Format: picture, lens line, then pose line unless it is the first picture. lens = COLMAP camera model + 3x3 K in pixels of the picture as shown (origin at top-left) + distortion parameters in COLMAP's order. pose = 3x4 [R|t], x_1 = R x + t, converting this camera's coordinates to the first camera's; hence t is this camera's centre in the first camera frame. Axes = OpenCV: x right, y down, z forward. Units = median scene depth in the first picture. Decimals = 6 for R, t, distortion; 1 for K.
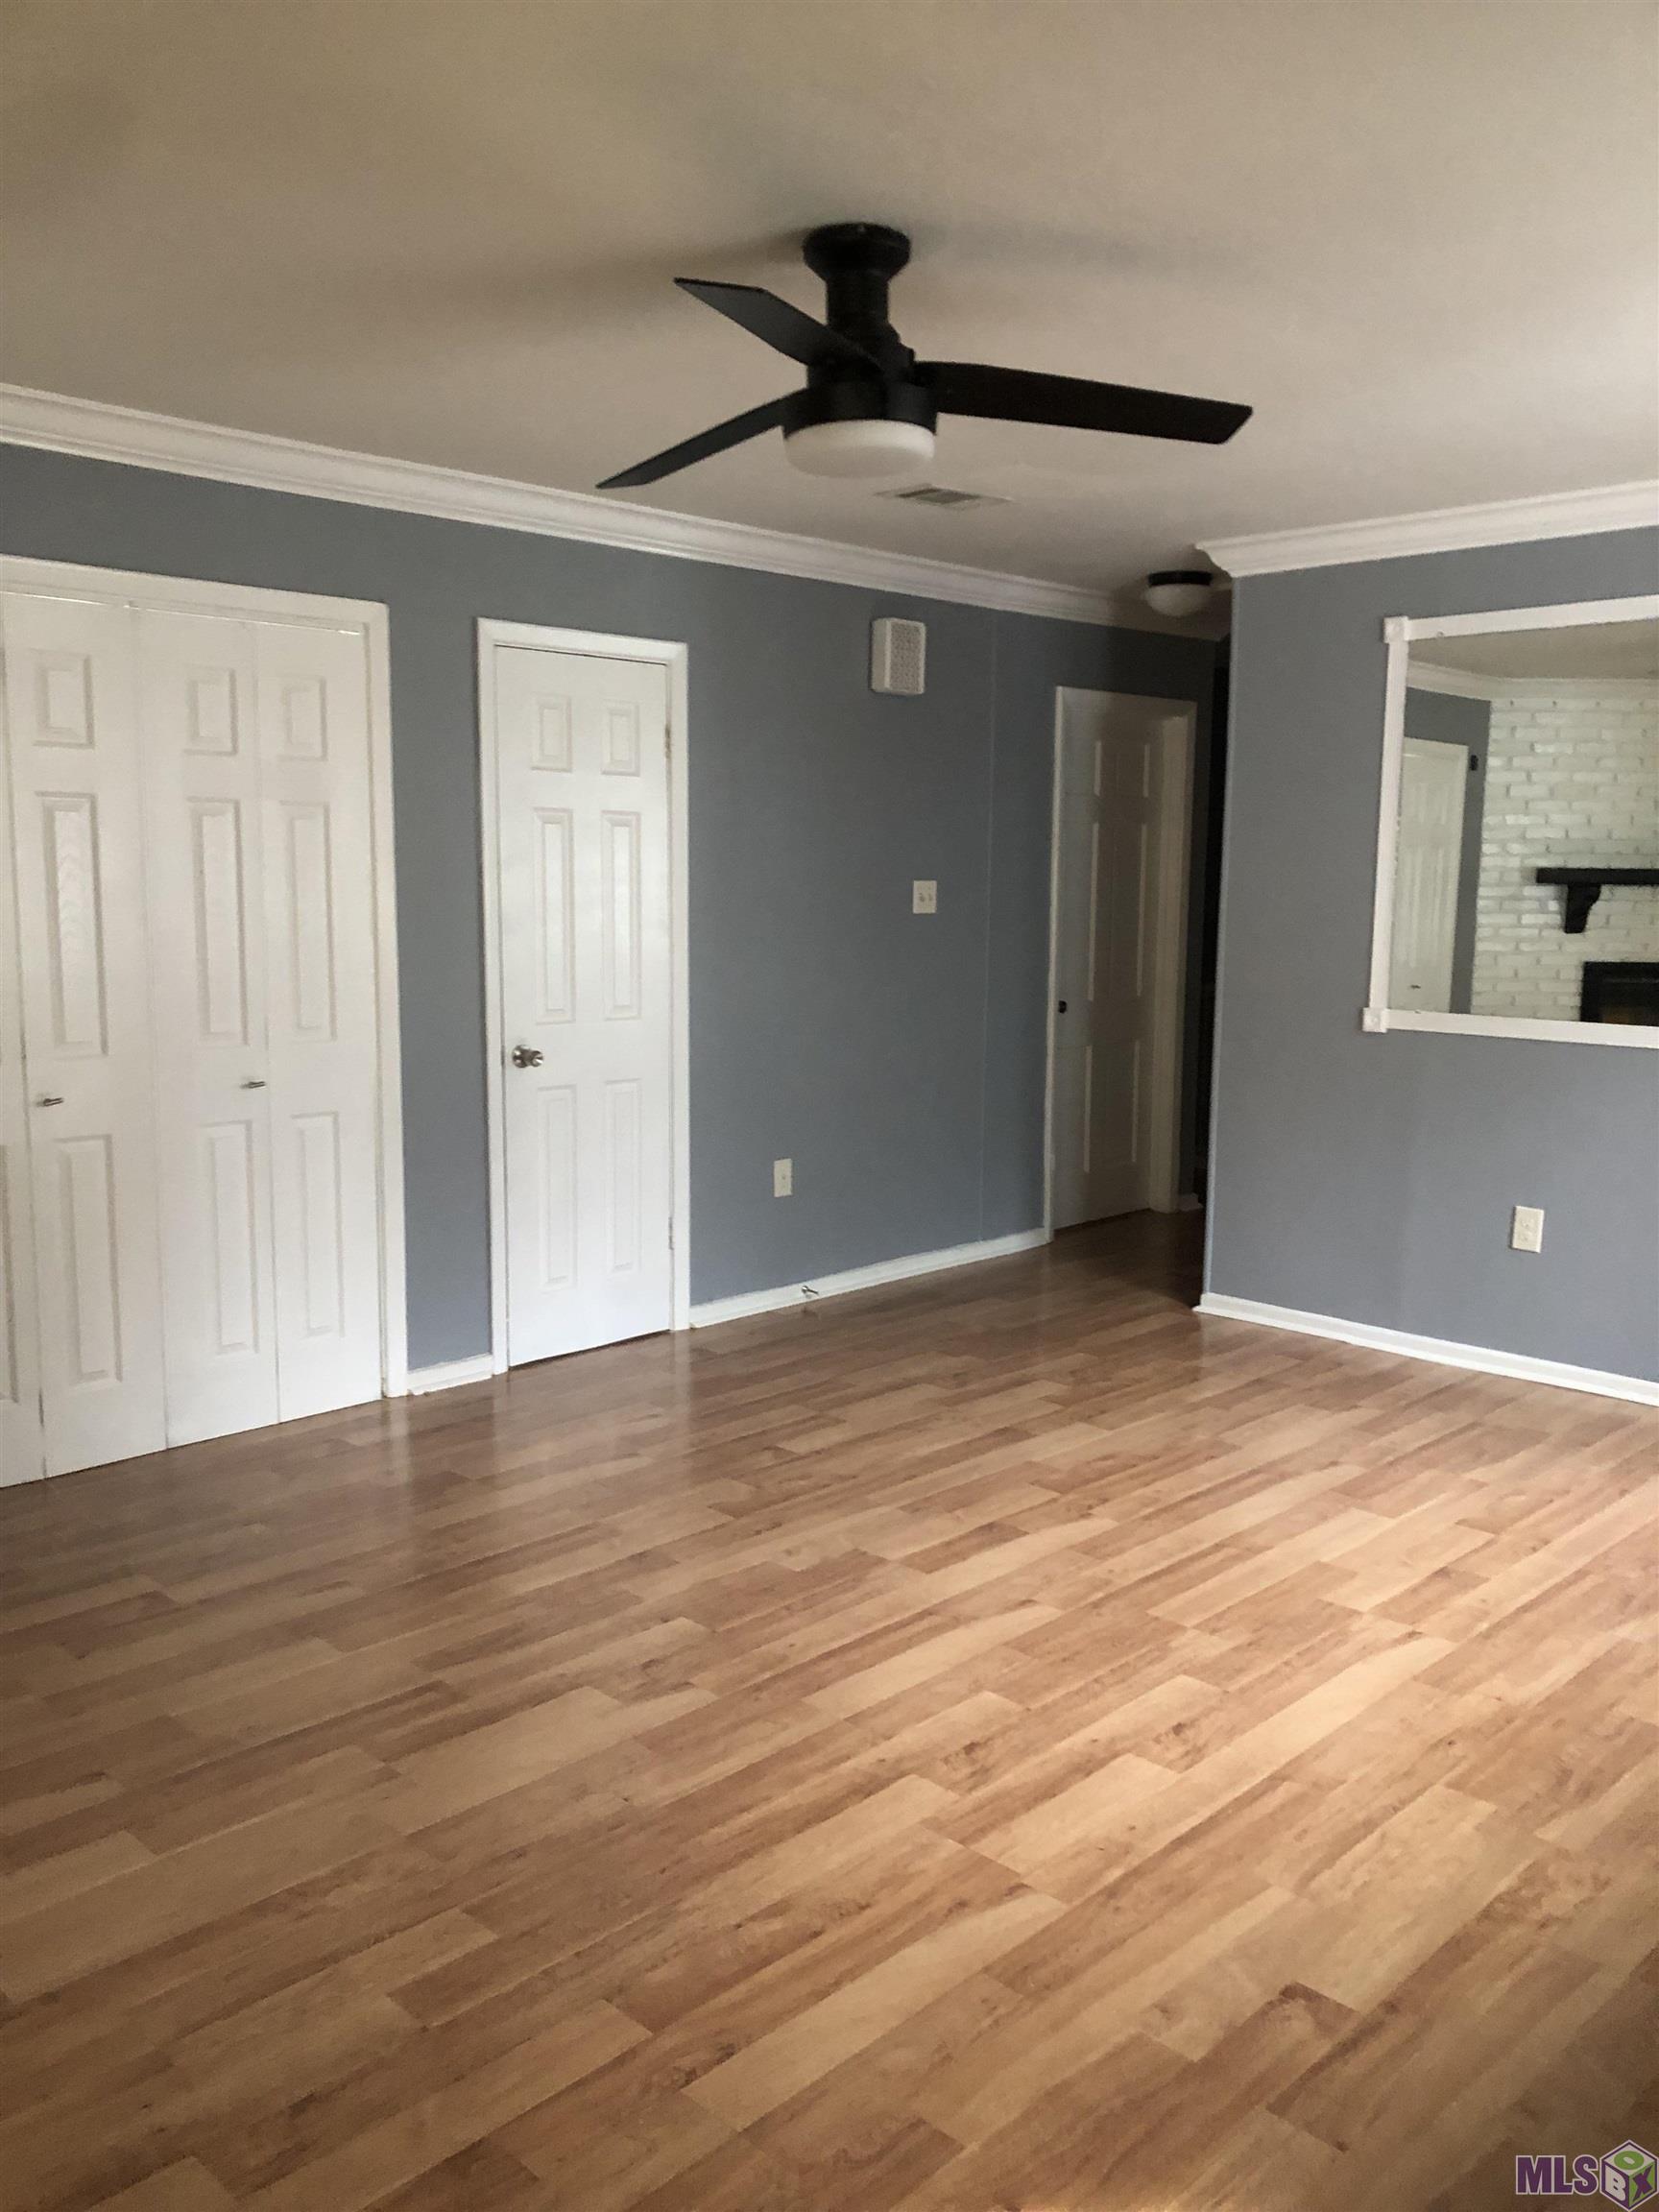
lens RADIAL K [[1809.9, 0, 814.3], [0, 1809.9, 1120.8], [0, 0, 1]] dist [0.017366, -0.006415]
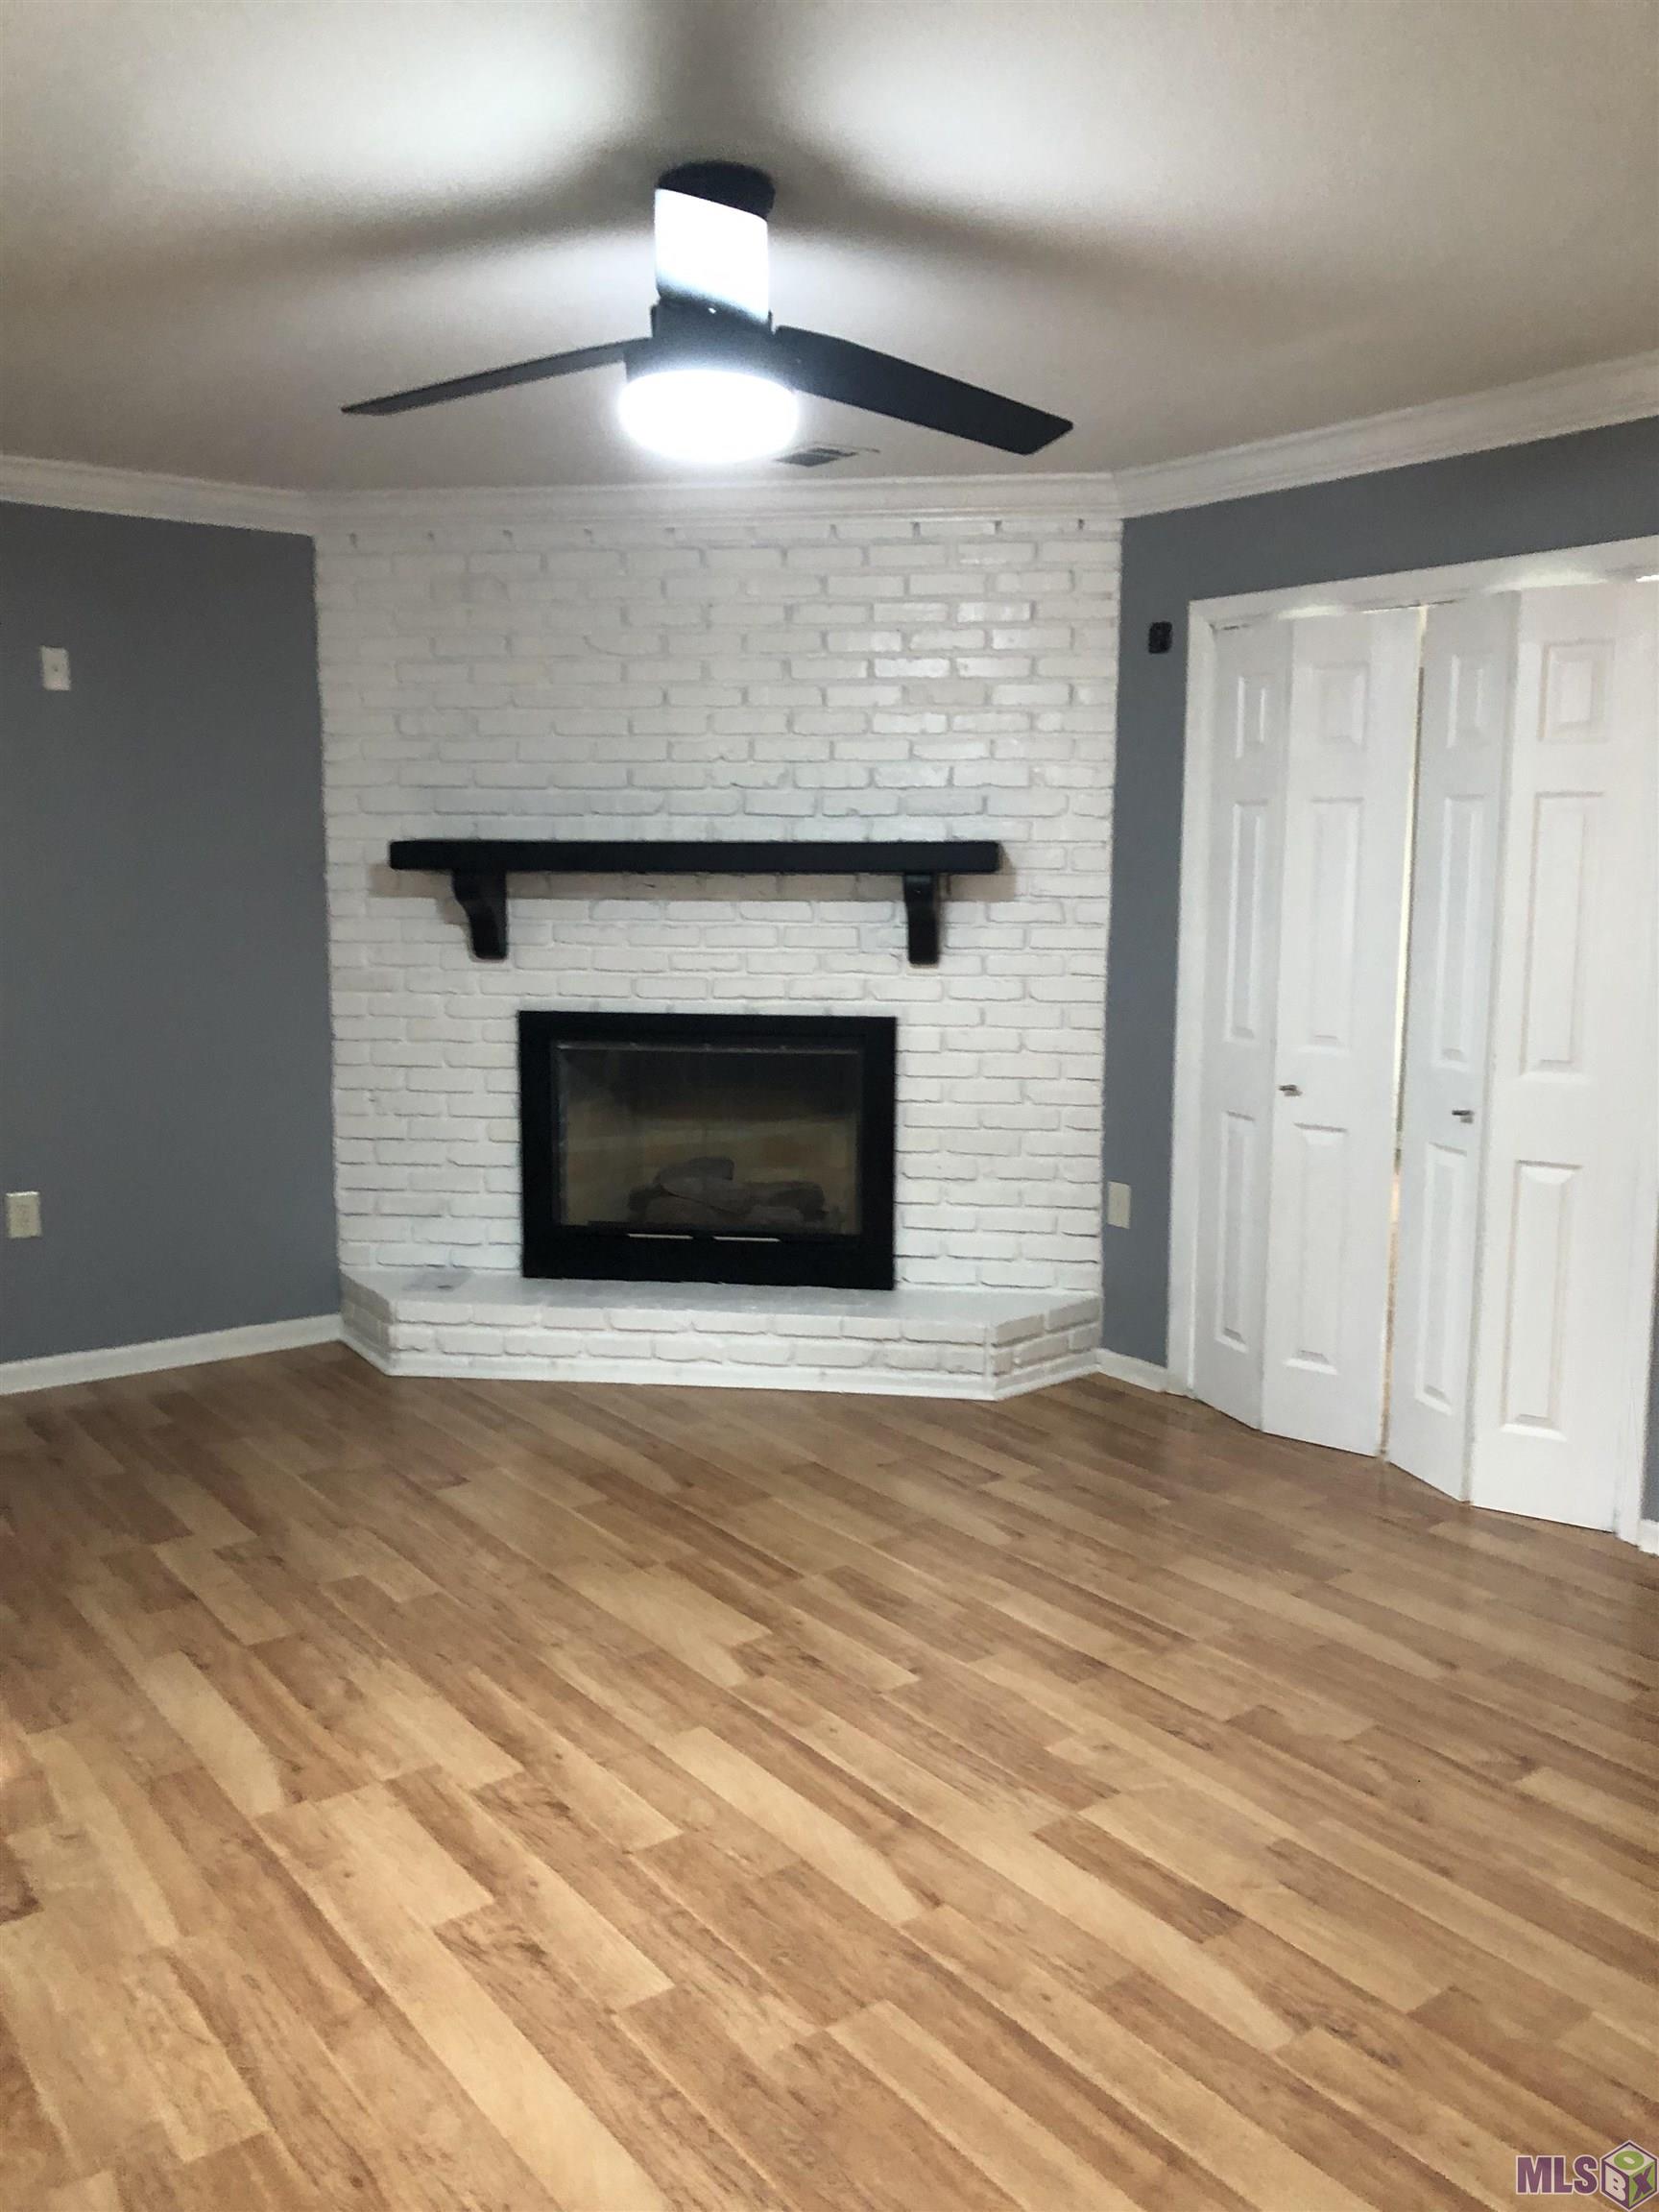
lens RADIAL K [[1809.9, 0, 815.5], [0, 1809.9, 1088.8], [0, 0, 1]] dist [0.017366, -0.006415]
pose [[-0.153709, 0.117823, -0.981066, 0.874860], [-0.149858, 0.978601, 0.141006, -0.150493], [0.976686, 0.168695, -0.132763, 1.122839]]
